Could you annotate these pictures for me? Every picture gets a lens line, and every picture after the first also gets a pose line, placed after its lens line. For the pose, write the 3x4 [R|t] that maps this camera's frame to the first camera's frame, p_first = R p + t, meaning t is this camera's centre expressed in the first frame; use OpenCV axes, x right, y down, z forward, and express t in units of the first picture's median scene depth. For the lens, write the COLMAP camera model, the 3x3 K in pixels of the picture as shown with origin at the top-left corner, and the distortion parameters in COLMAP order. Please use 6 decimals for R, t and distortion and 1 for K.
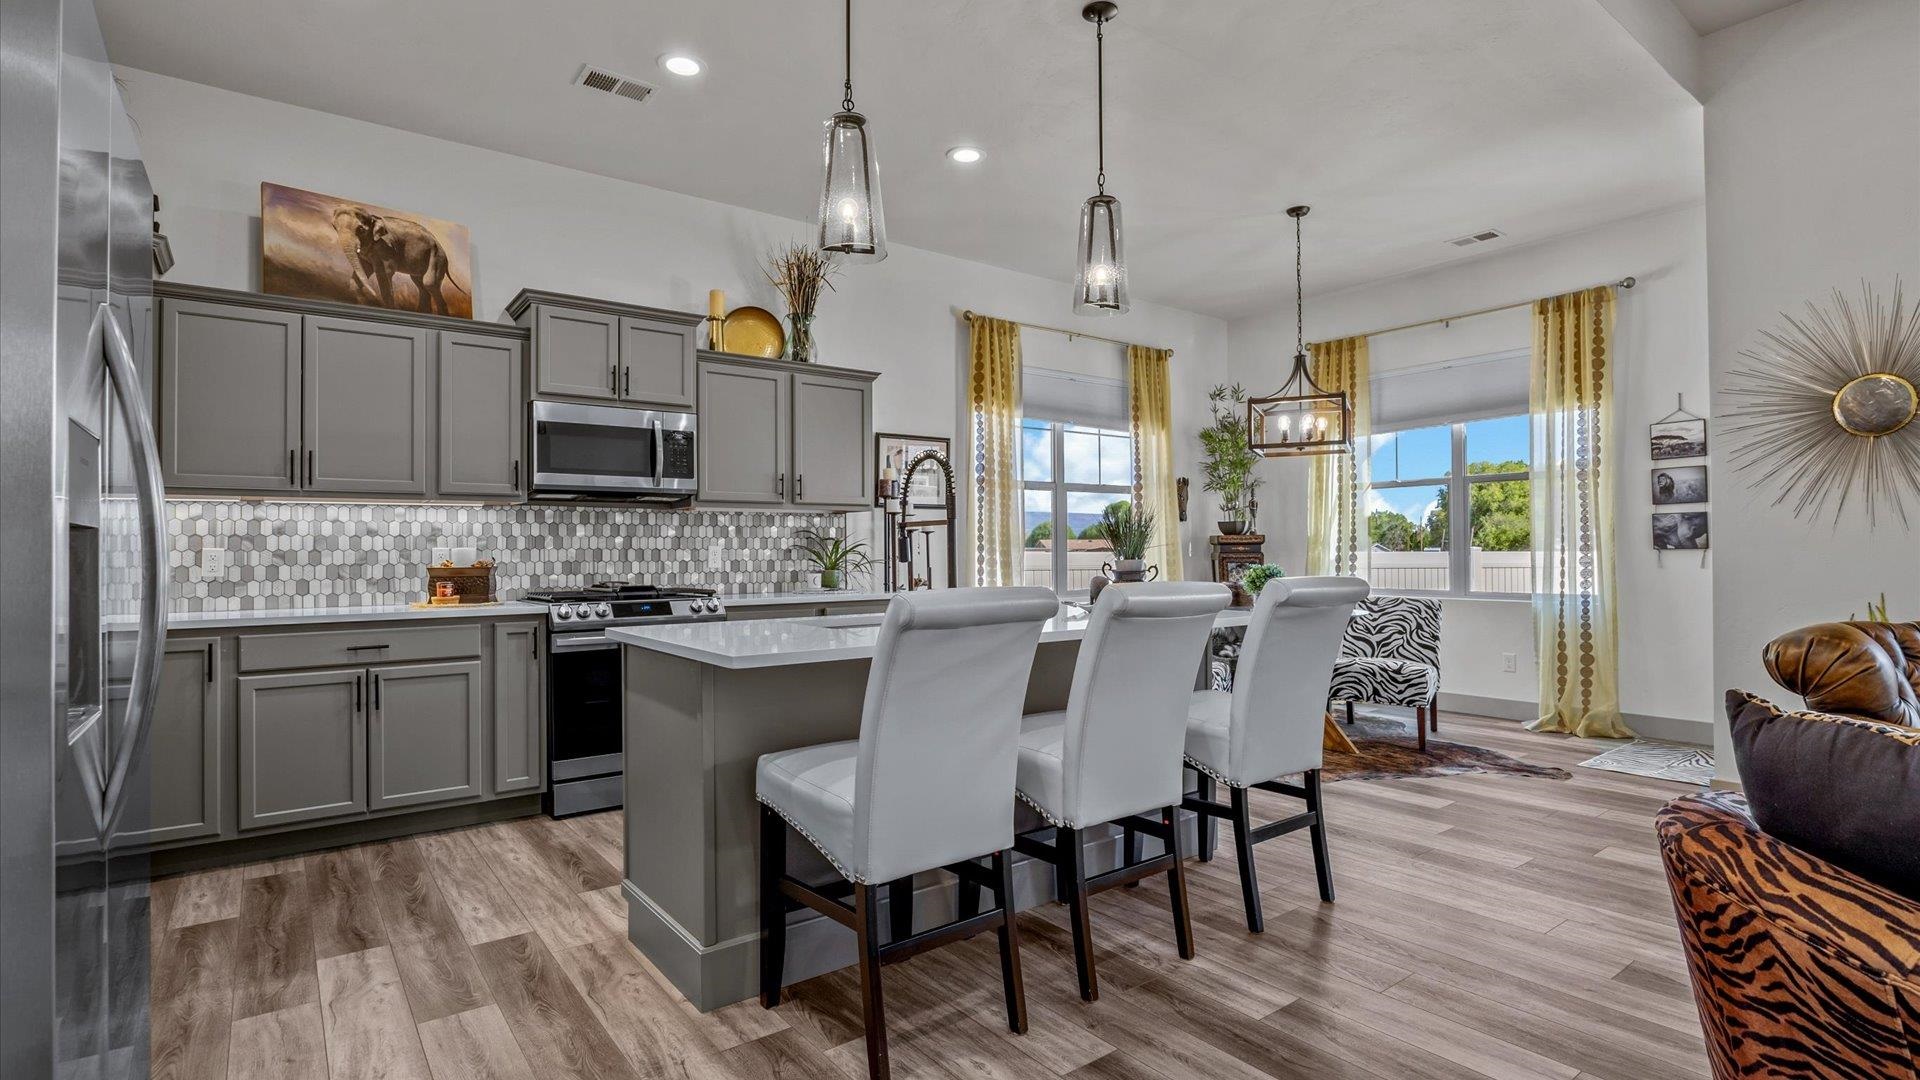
lens RADIAL K [[922.2, 0, 950.9], [0, 922.2, 545.5], [0, 0, 1]] dist [-0.012491, 0.001301]
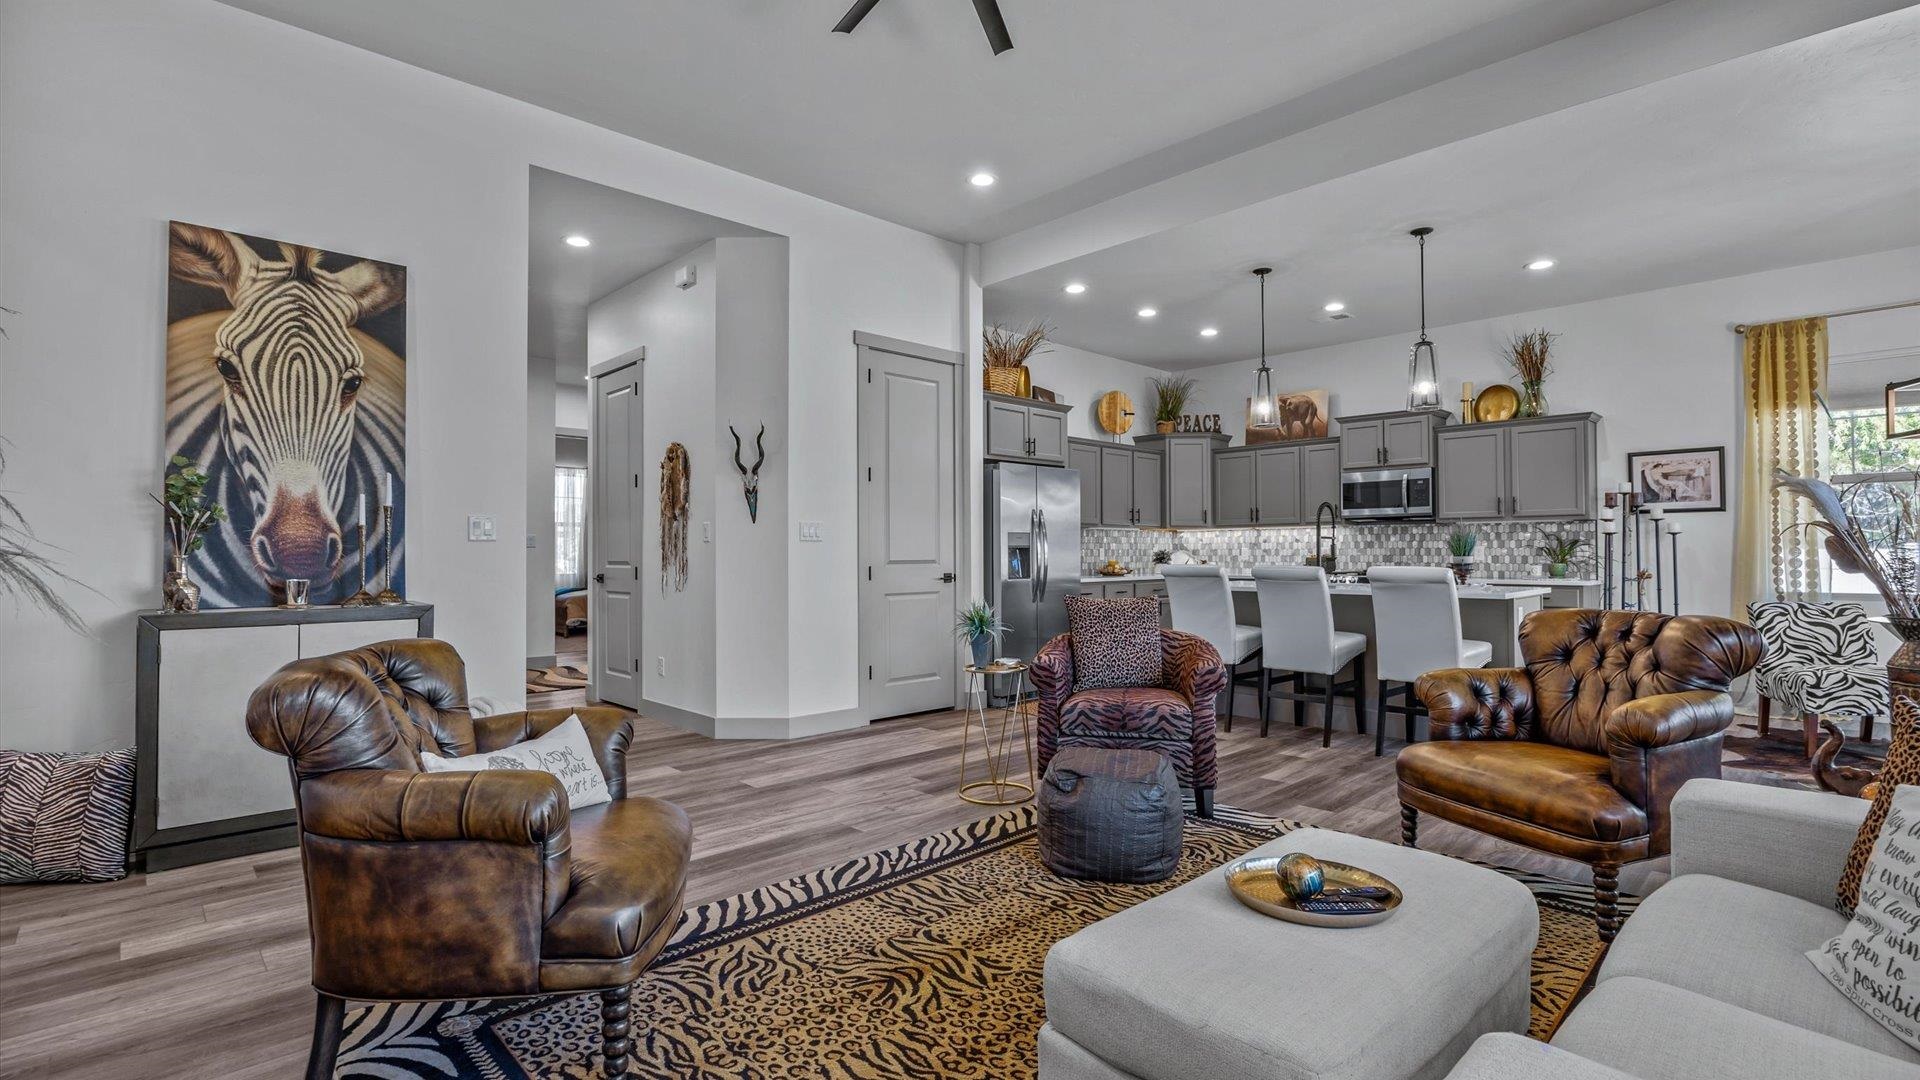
lens RADIAL K [[857.3, 0, 981.2], [0, 857.3, 537.2], [0, 0, 1]] dist [-0.017996, 0.001521]
pose [[0.136729, -0.013710, -0.990514, 1.155481], [0.006658, 0.999894, -0.012921, -0.001682], [0.990586, -0.004828, 0.136806, -0.016373]]
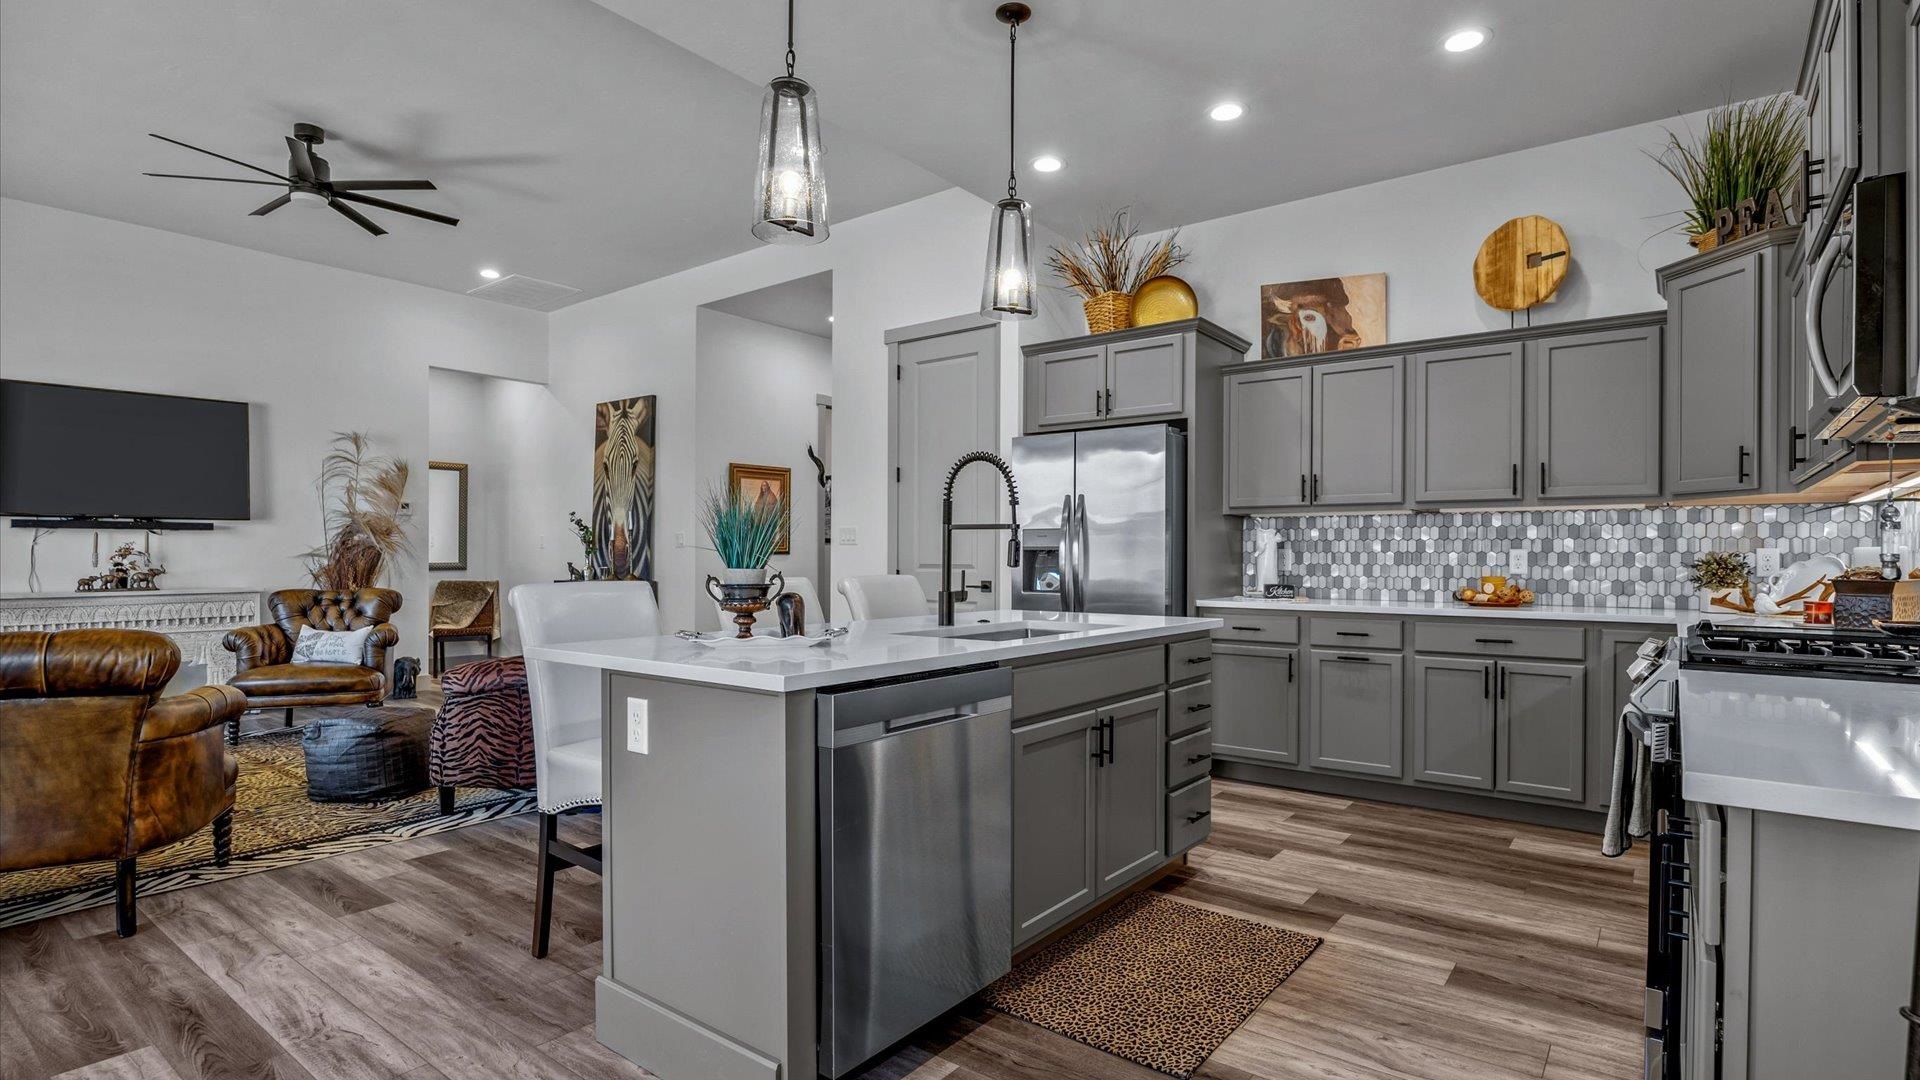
lens RADIAL K [[922.2, 0, 966.3], [0, 922.2, 551.7], [0, 0, 1]] dist [-0.012491, 0.001301]
pose [[-0.959059, 0.000839, -0.283203, 0.175273], [0.002803, 0.999975, -0.006530, 0.006742], [0.283191, -0.007057, -0.959038, 1.264720]]
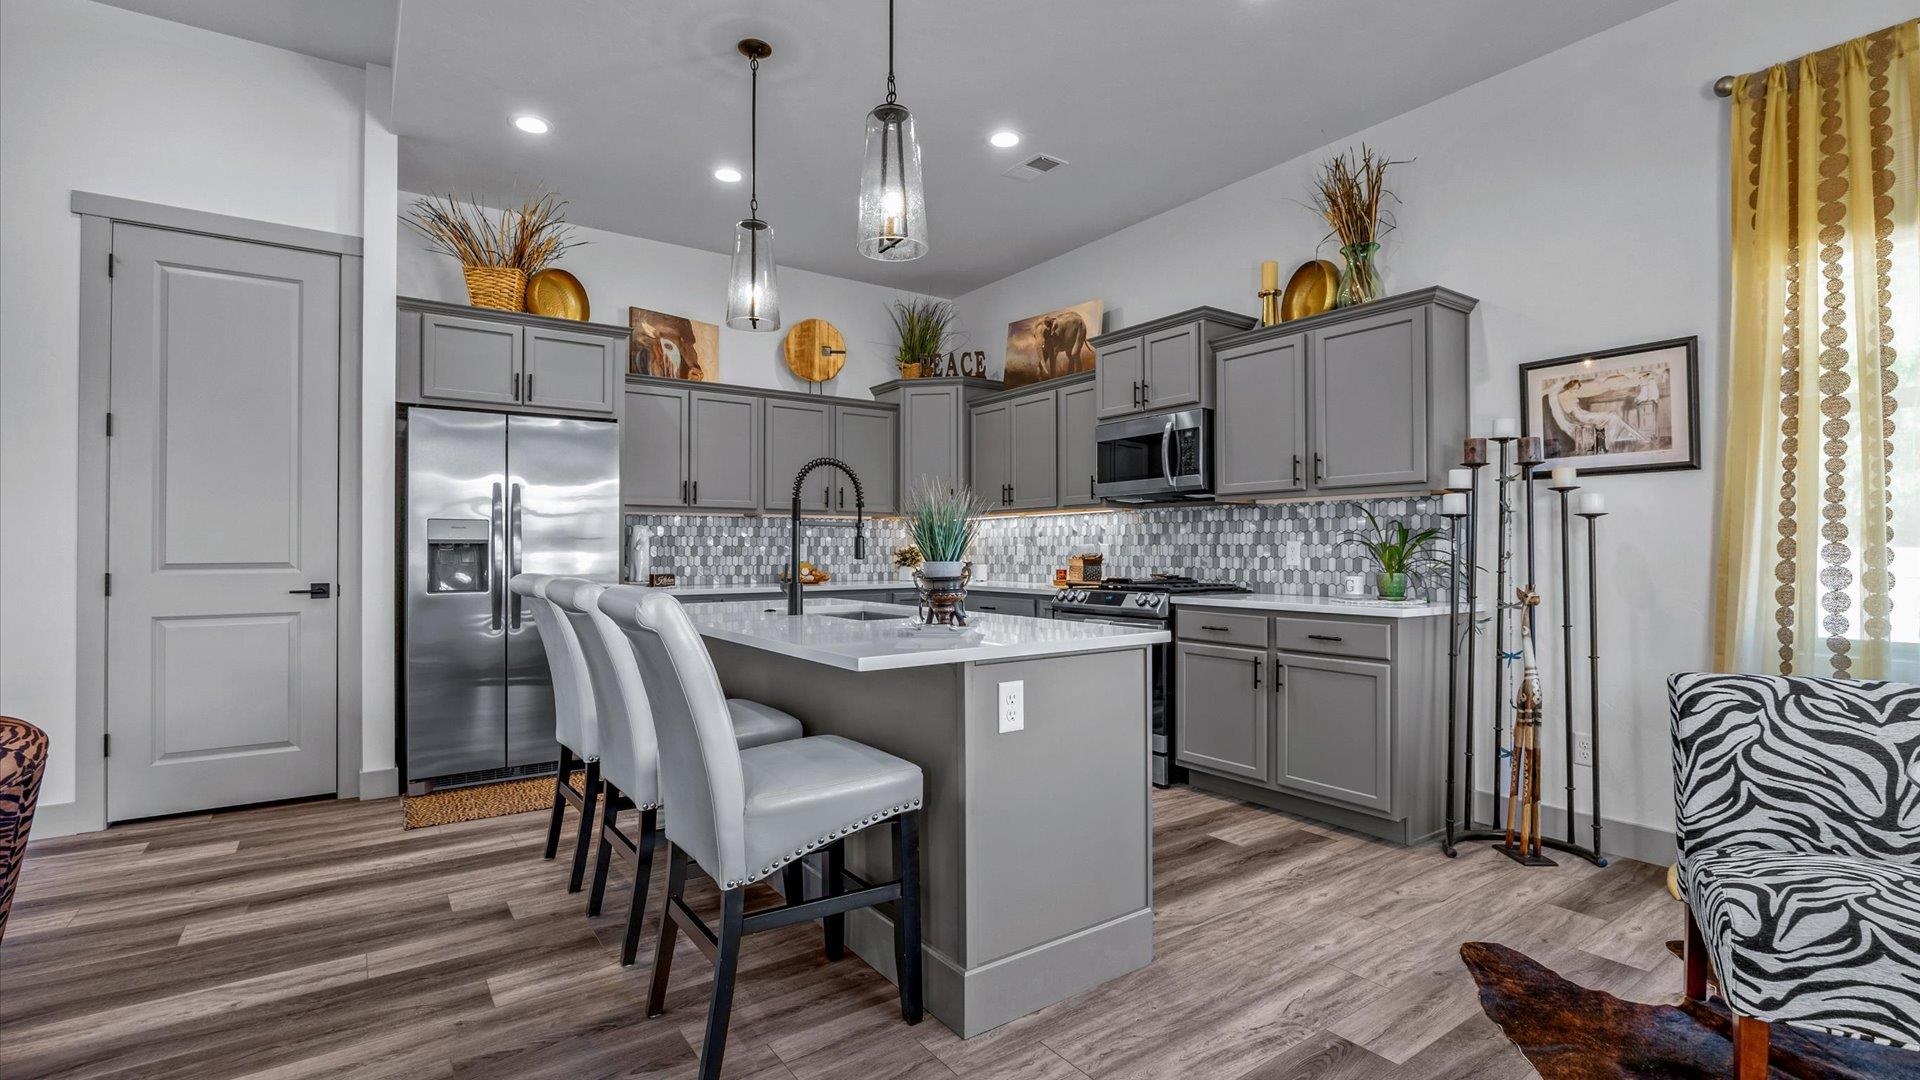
lens RADIAL K [[857.3, 0, 971.8], [0, 857.3, 541.3], [0, 0, 1]] dist [-0.017996, 0.001521]
pose [[-0.011089, -0.004102, -0.999930, 0.652466], [0.006487, 0.999970, -0.004175, 0.002250], [0.999917, -0.006533, -0.011062, 0.775355]]
